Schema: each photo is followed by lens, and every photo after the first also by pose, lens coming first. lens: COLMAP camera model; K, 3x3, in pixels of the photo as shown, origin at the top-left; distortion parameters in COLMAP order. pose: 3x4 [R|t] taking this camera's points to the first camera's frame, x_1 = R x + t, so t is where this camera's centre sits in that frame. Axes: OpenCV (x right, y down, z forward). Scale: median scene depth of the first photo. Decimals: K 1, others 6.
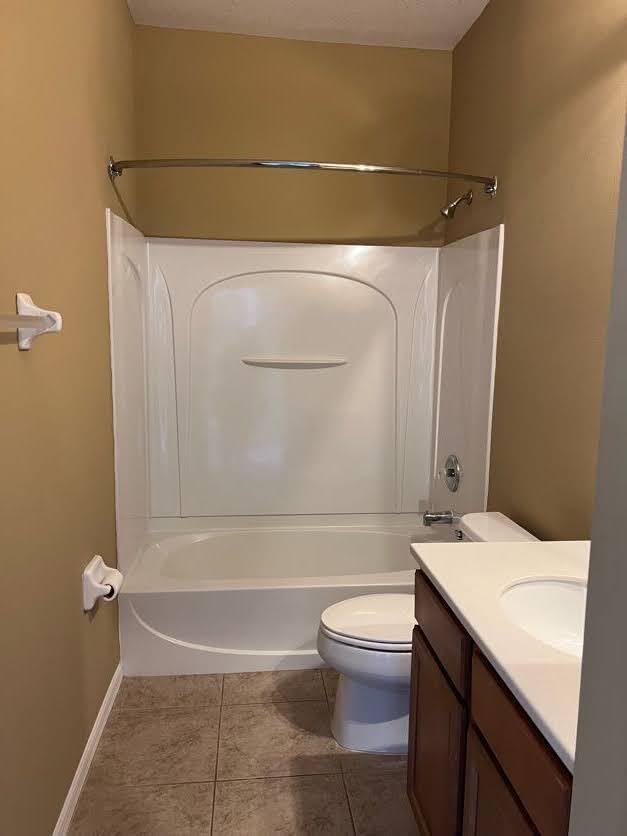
lens RADIAL K [[628.2, 0, 313.9], [0, 628.2, 418.8], [0, 0, 1]] dist [0.052591, -0.064622]
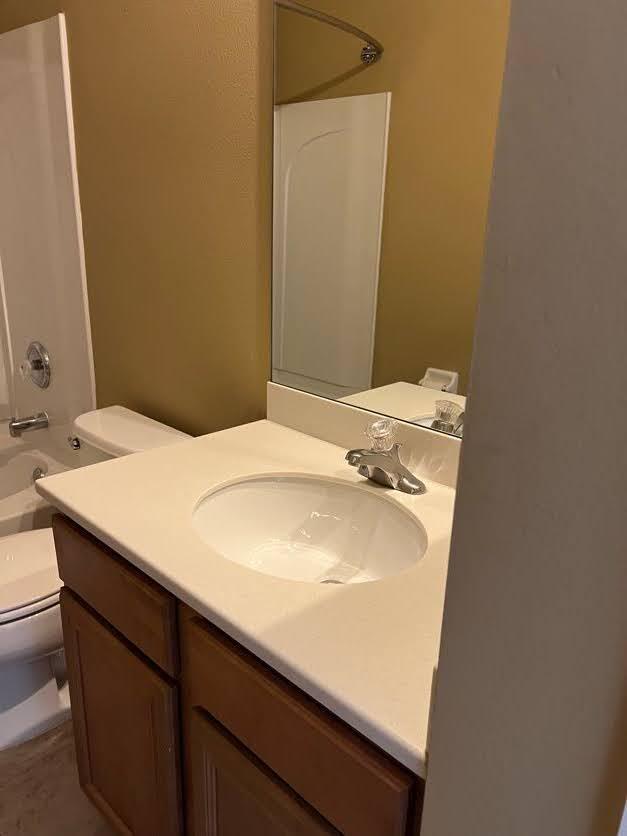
lens RADIAL K [[628.2, 0, 310.1], [0, 628.2, 426.2], [0, 0, 1]] dist [0.052591, -0.064622]
pose [[0.772043, -0.196240, 0.604516, -0.014014], [0.068954, 0.971387, 0.227271, 0.005356], [-0.631819, -0.133779, 0.763484, 0.222945]]
